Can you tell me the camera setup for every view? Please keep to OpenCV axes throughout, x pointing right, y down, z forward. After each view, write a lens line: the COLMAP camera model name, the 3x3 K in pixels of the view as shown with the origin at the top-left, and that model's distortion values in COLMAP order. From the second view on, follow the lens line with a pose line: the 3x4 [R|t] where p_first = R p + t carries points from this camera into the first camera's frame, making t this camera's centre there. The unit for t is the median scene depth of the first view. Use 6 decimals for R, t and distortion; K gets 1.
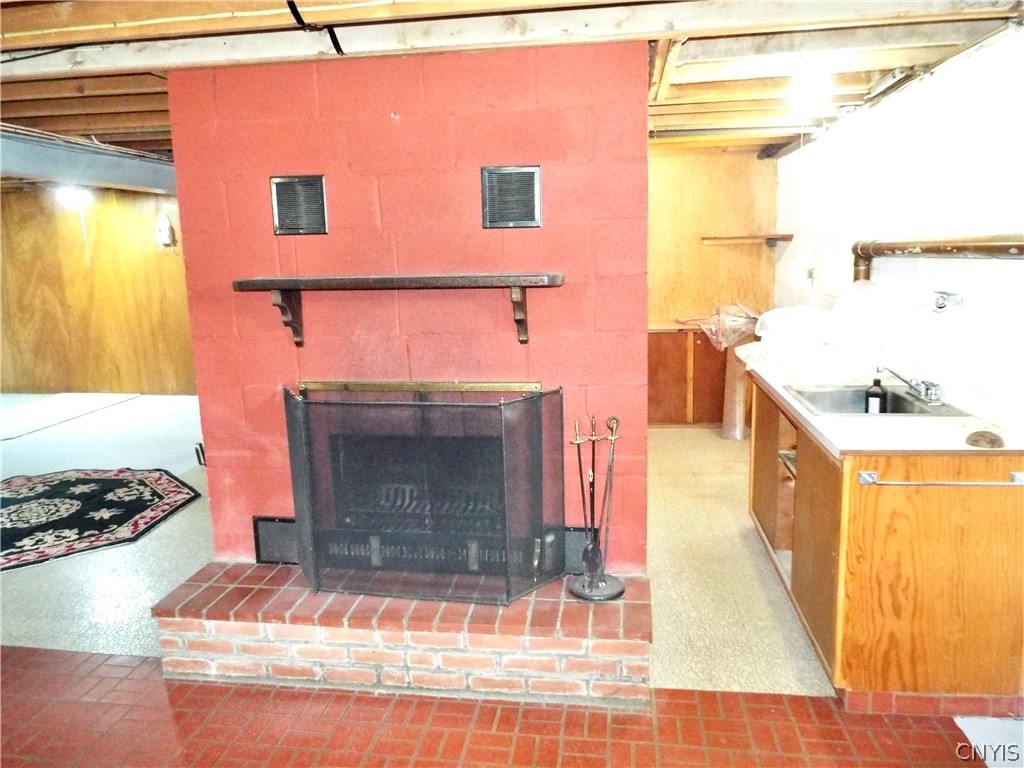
lens RADIAL K [[749.5, 0, 512.0], [0, 749.5, 384.0], [0, 0, 1]] dist [-0.005623, 0.005284]
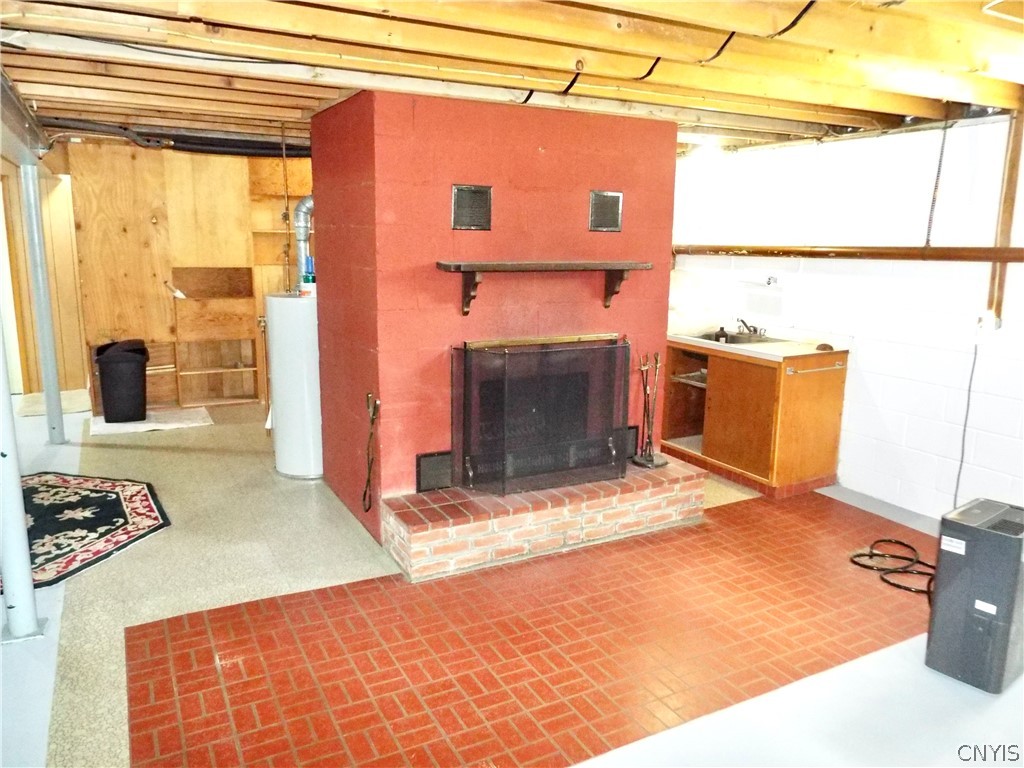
lens RADIAL K [[749.5, 0, 512.0], [0, 749.5, 384.0], [0, 0, 1]] dist [-0.005623, 0.005284]
pose [[0.798686, -0.081981, 0.596138, -1.047035], [0.072187, 0.996575, 0.040336, 0.023785], [-0.597403, 0.010818, 0.801868, -0.100402]]
